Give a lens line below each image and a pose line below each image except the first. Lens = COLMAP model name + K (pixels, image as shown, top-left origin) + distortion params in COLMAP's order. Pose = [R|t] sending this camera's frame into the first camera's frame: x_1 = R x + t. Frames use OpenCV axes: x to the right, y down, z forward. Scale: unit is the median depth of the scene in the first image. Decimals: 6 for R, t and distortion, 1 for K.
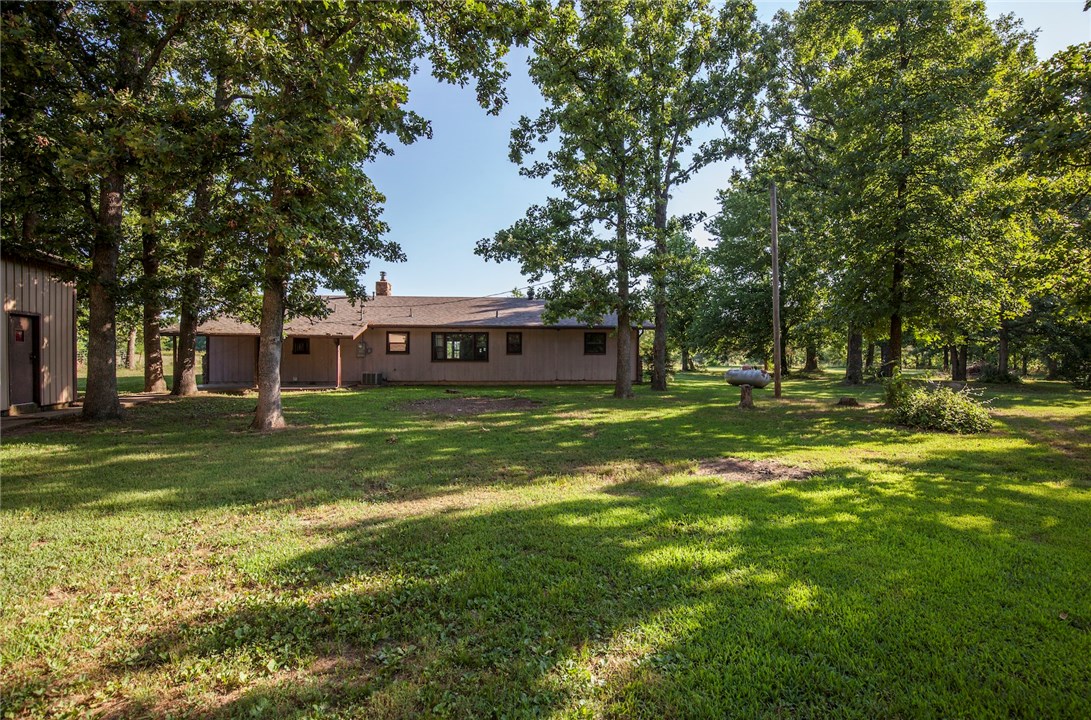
lens RADIAL K [[506.9, 0, 556.6], [0, 506.9, 357.6], [0, 0, 1]] dist [-0.033064, 0.006463]
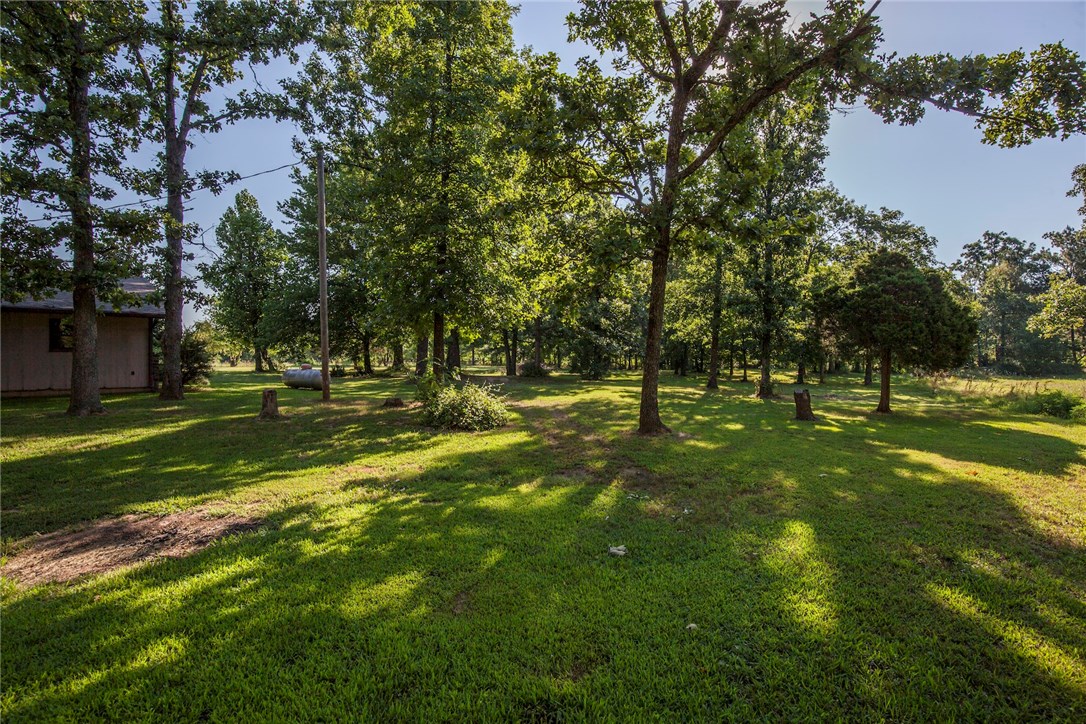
lens RADIAL K [[503.6, 0, 543.2], [0, 503.6, 355.1], [0, 0, 1]] dist [-0.020964, 0.000502]
pose [[0.753873, -0.000338, 0.657021, 0.159754], [0.001991, 0.999996, -0.001771, 0.002337], [-0.657018, 0.002644, 0.753871, 0.100298]]
